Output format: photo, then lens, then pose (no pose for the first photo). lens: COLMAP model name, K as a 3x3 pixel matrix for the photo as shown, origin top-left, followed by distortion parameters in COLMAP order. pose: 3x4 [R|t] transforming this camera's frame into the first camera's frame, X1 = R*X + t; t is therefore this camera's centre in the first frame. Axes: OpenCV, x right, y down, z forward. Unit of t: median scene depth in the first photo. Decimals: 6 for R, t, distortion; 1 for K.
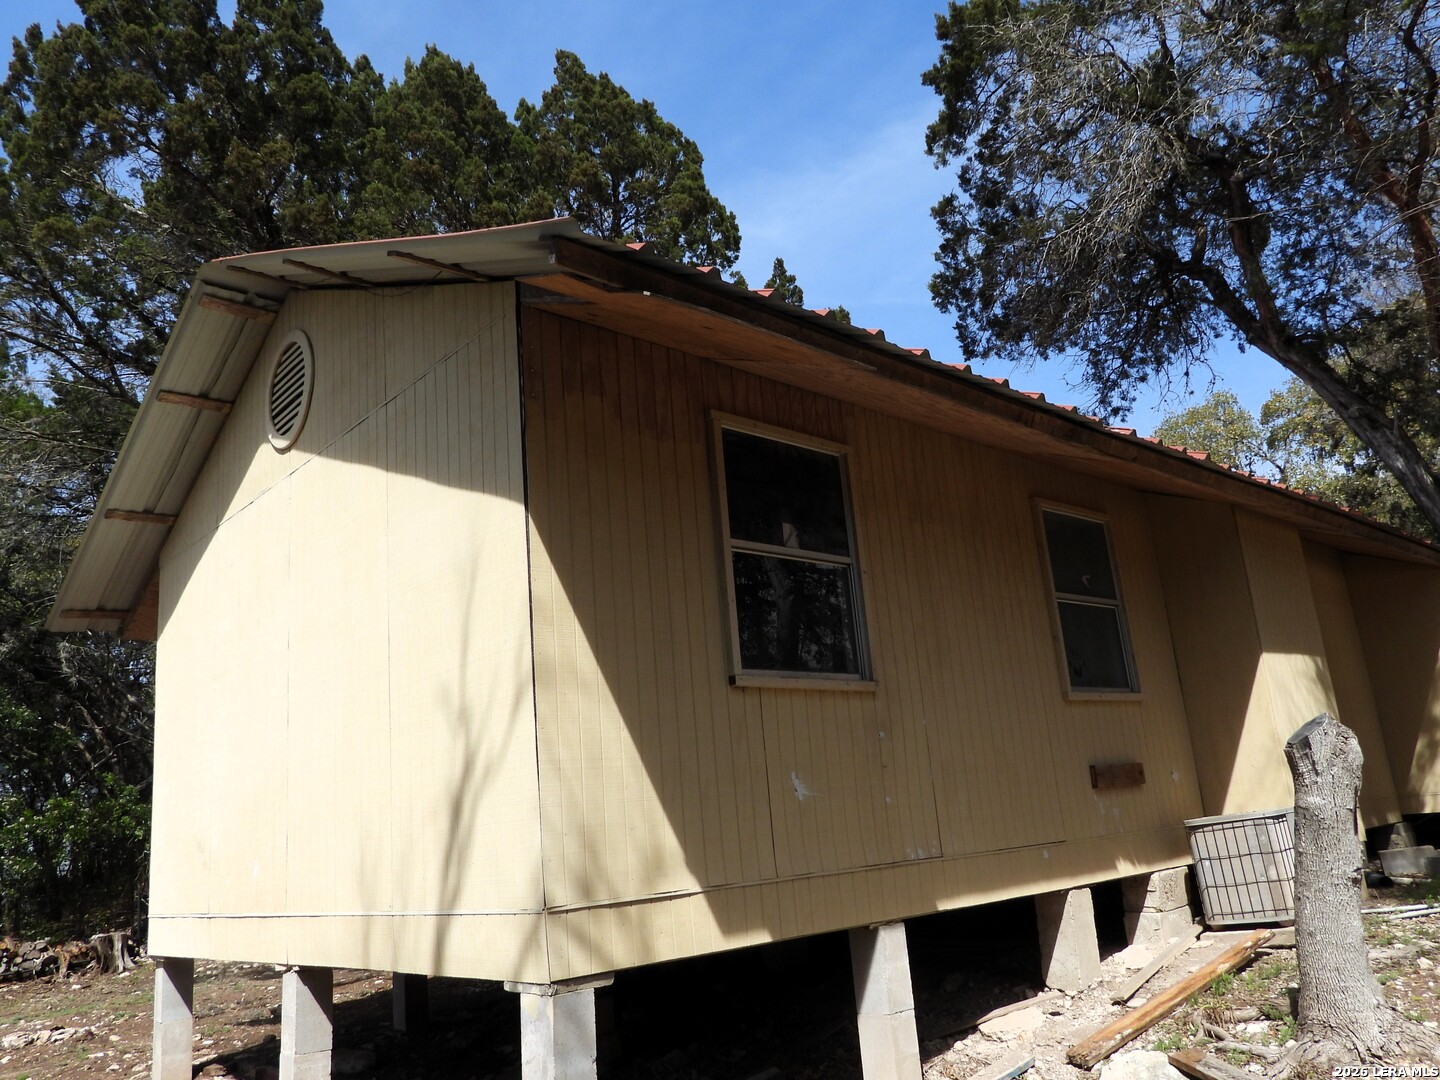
lens RADIAL K [[1048.6, 0, 725.1], [0, 1048.6, 541.9], [0, 0, 1]] dist [-0.009565, -0.002515]
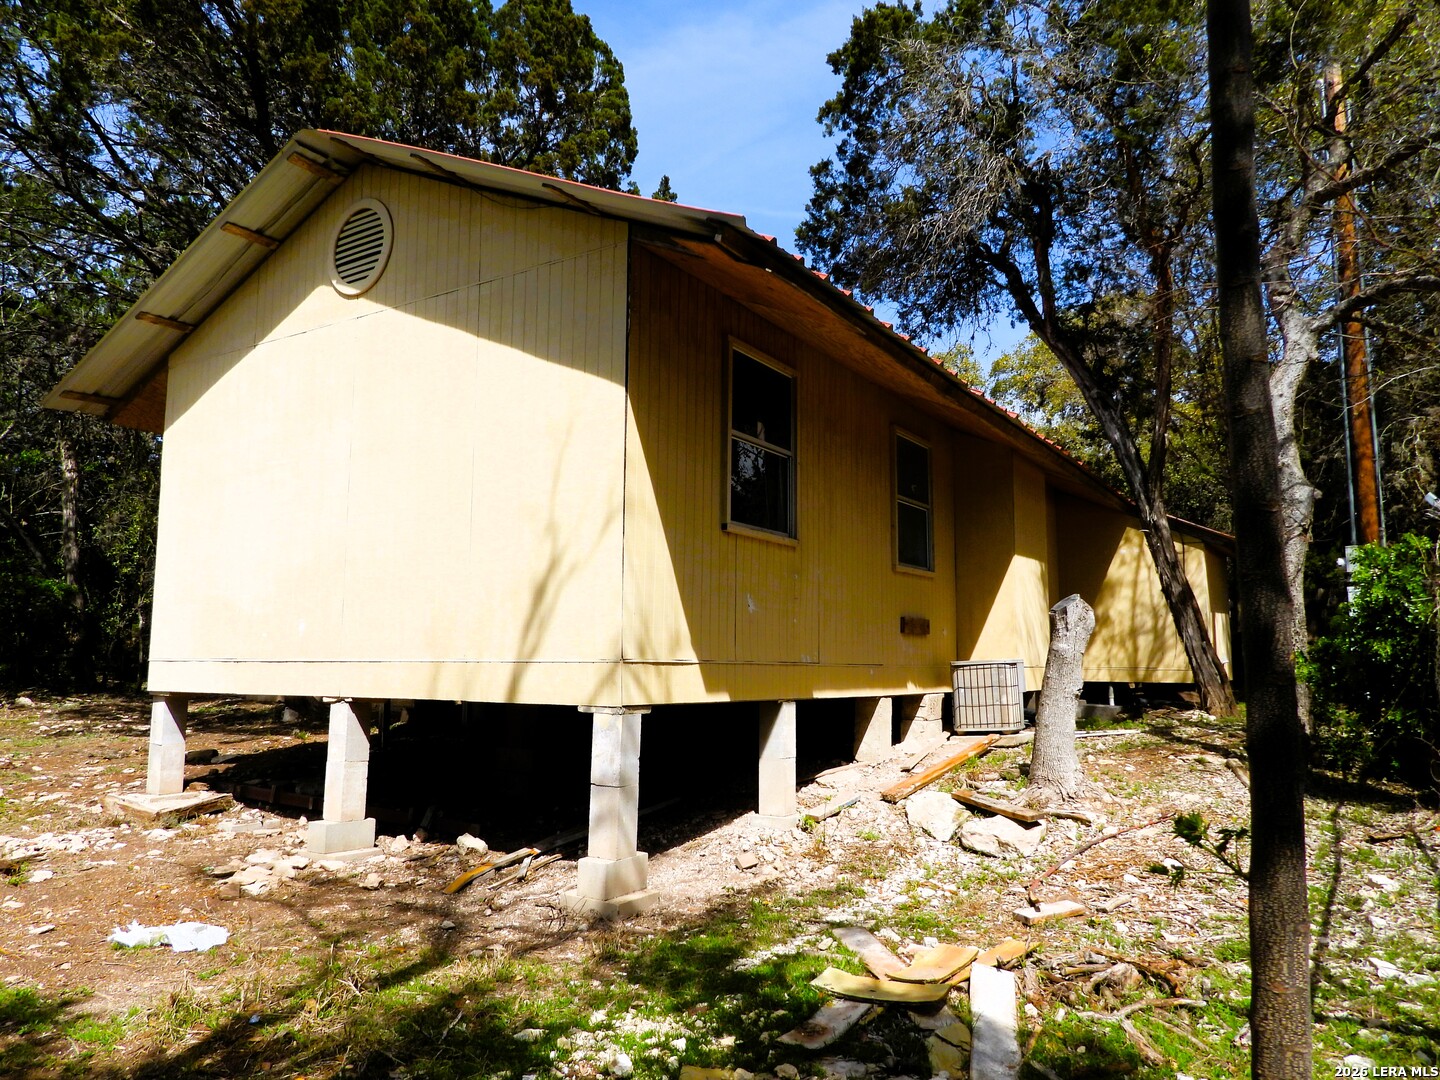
lens RADIAL K [[990.9, 0, 688.3], [0, 990.9, 524.6], [0, 0, 1]] dist [-0.009538, -0.005040]
pose [[0.963902, 0.126608, 0.234231, -0.276151], [-0.152434, 0.983680, 0.095590, 0.004251], [-0.218306, -0.127844, 0.967470, -0.240332]]
